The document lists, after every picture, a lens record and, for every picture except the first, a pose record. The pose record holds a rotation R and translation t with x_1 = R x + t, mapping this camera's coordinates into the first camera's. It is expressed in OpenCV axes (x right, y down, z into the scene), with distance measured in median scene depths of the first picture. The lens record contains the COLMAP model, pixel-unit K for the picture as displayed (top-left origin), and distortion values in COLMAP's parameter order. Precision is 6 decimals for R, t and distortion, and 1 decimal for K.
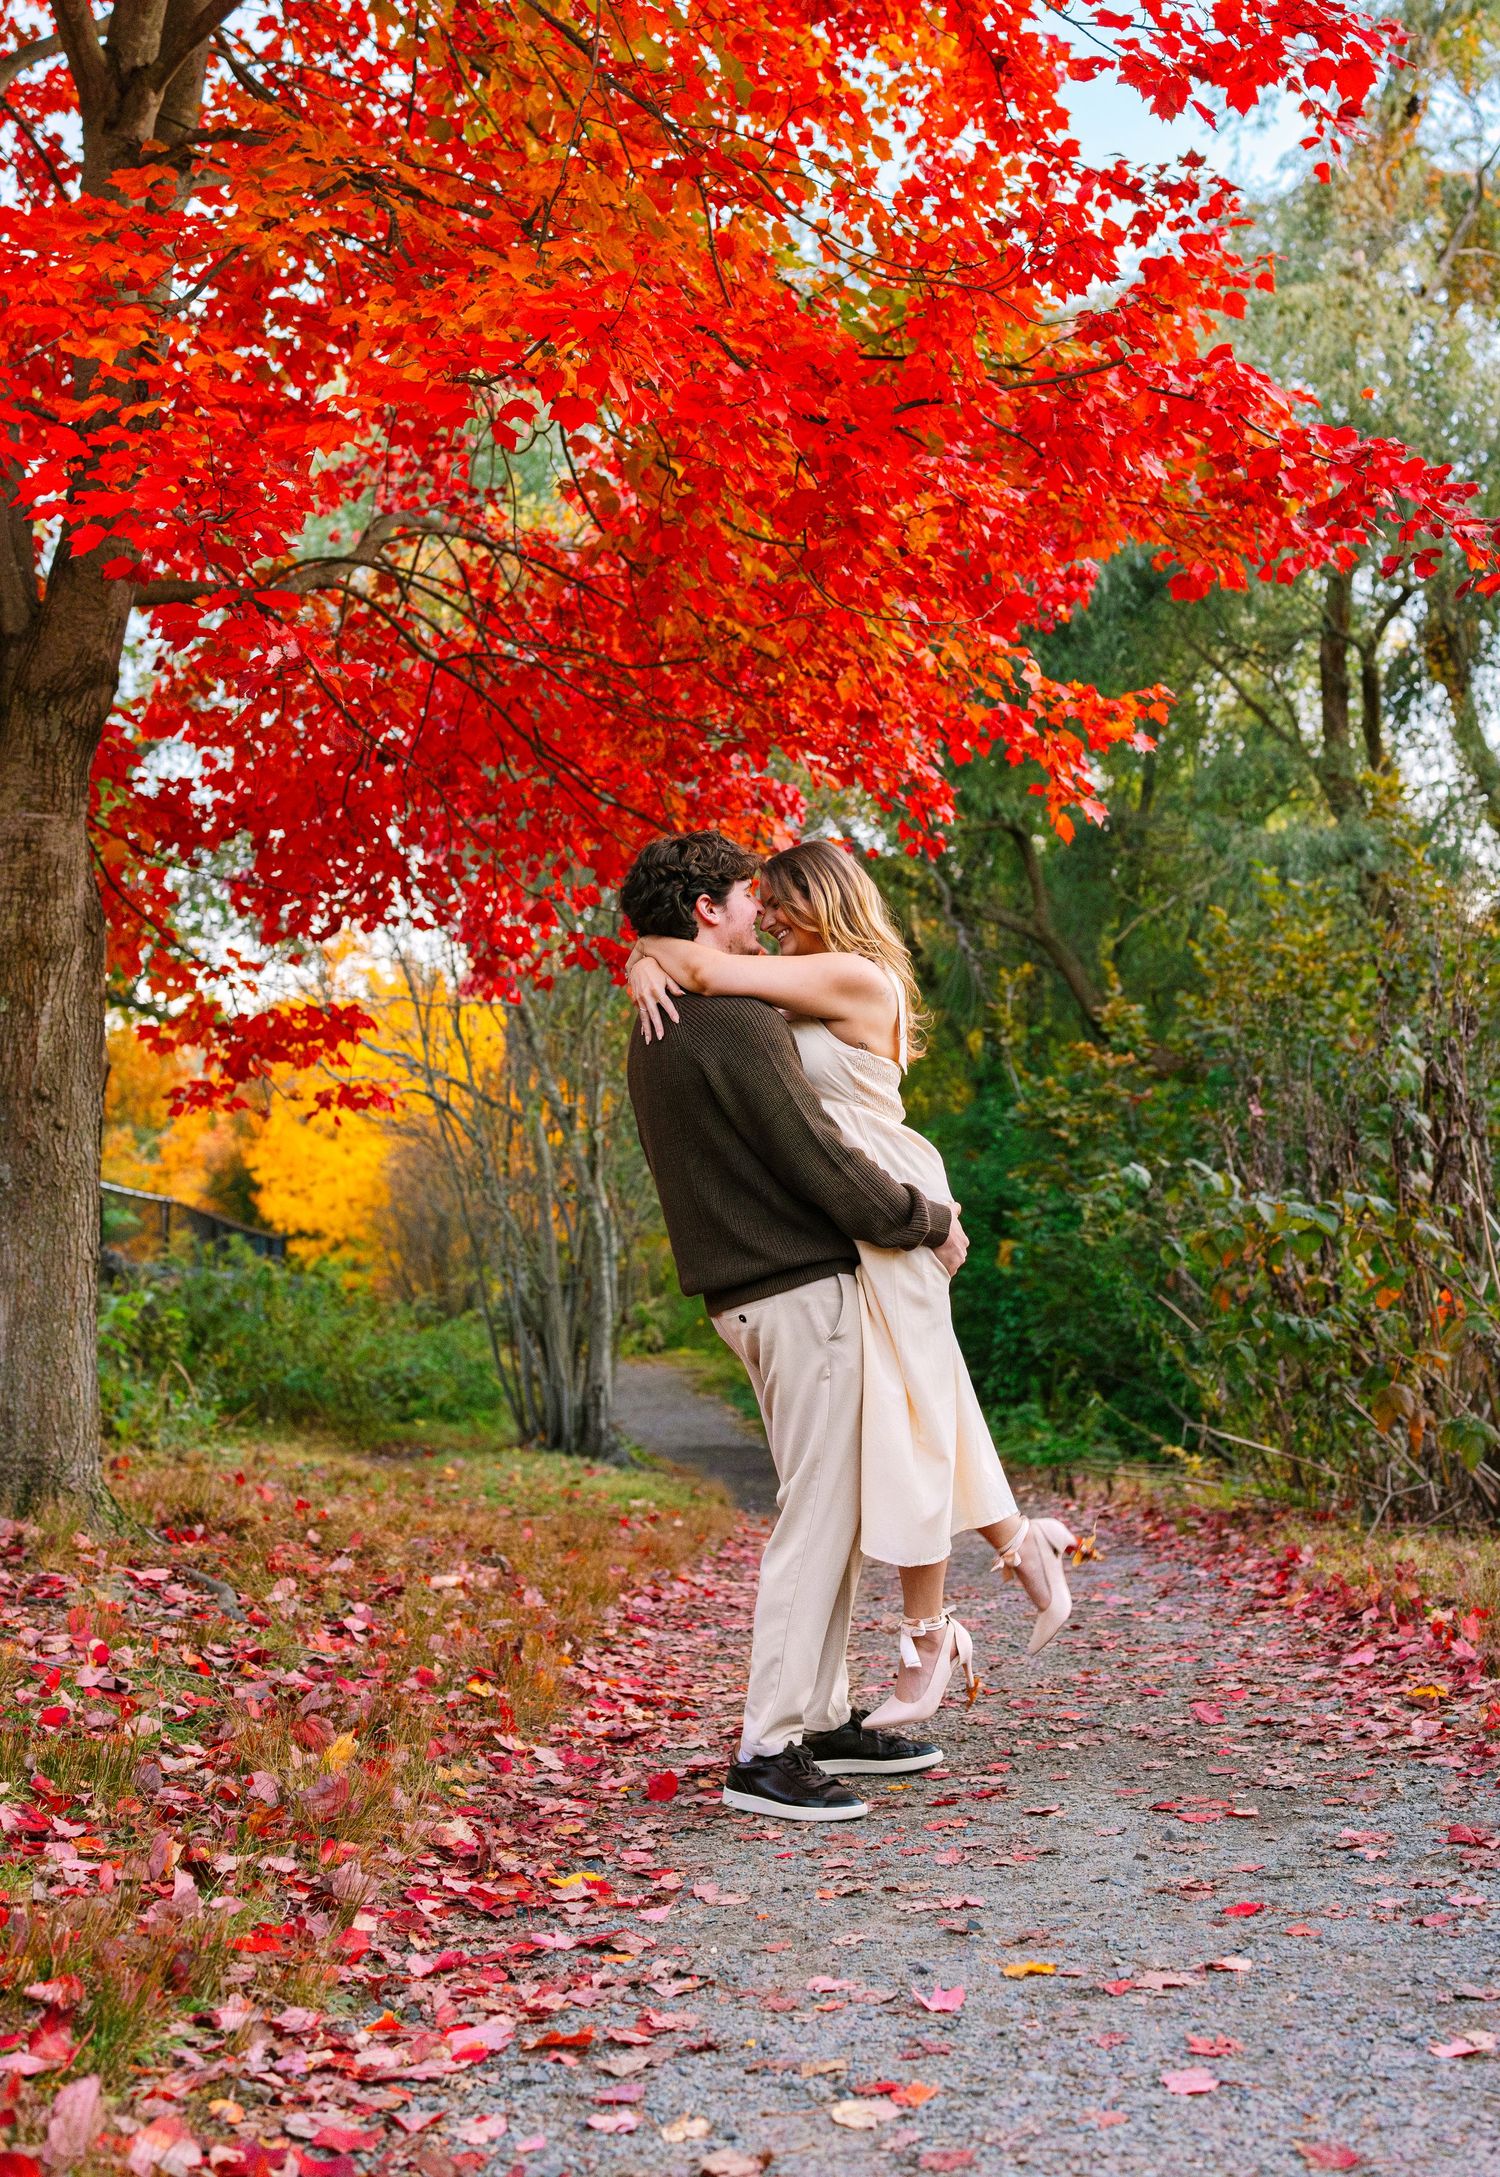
lens RADIAL K [[2767.9, 0, 750.0], [0, 2767.9, 1088.5], [0, 0, 1]] dist [-0.010279, -0.030666]
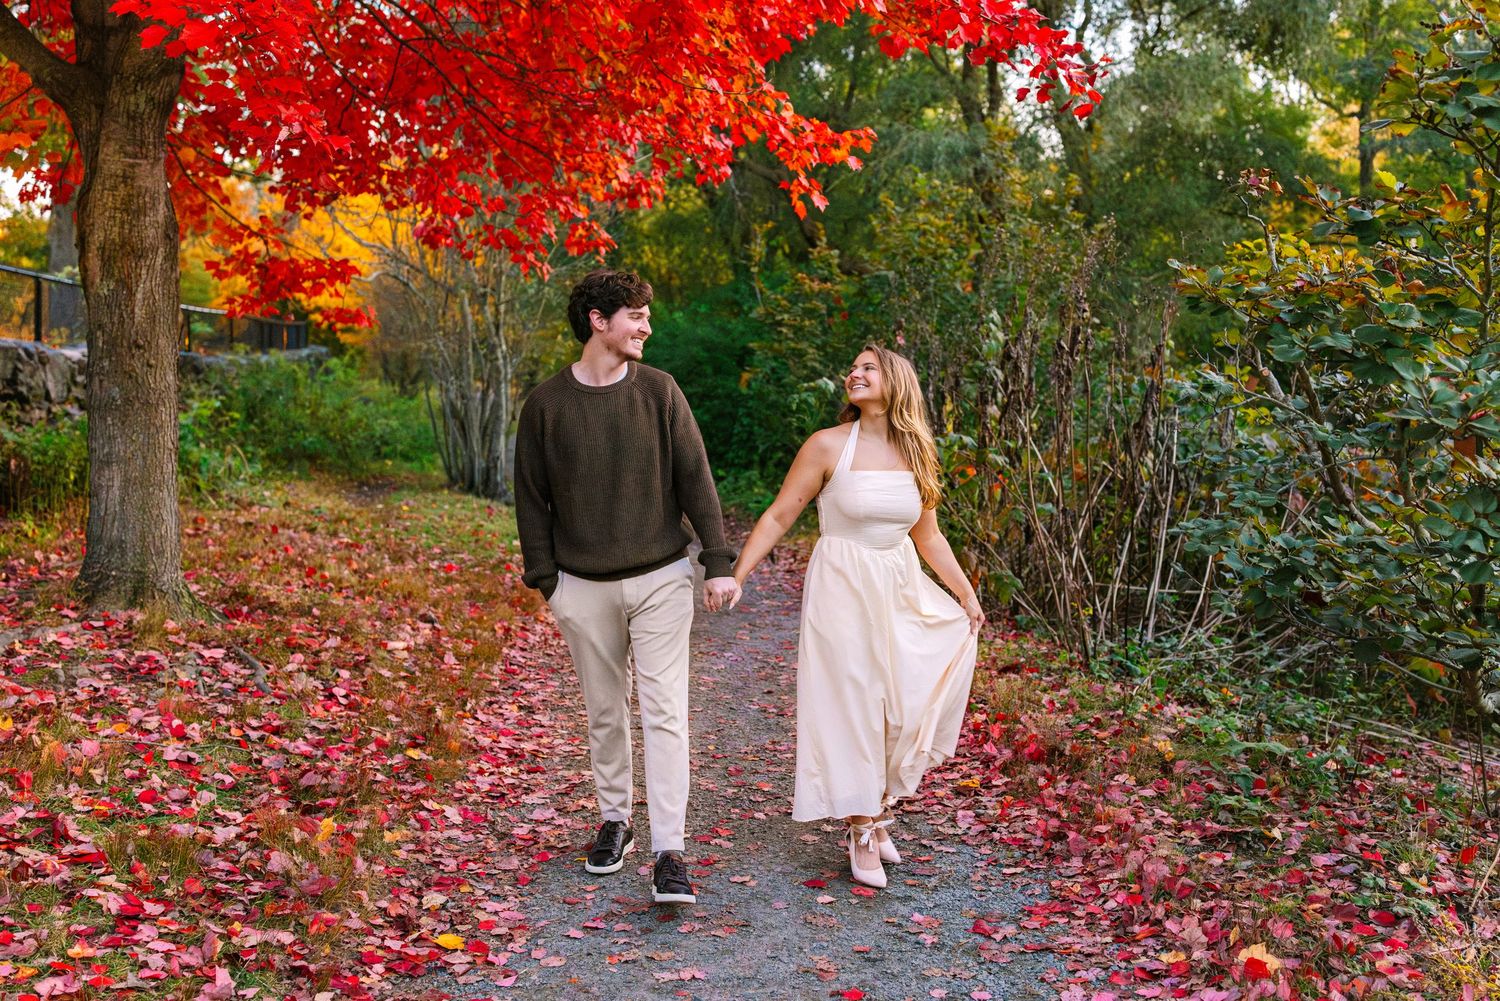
lens RADIAL K [[1570.7, 0, 750.0], [0, 1570.7, 500.5], [0, 0, 1]] dist [0.003890, -0.020609]
pose [[0.993274, 0.046572, 0.106011, -0.002967], [-0.072451, 0.964150, 0.255275, -0.163384], [-0.090322, -0.261239, 0.961039, 0.093203]]
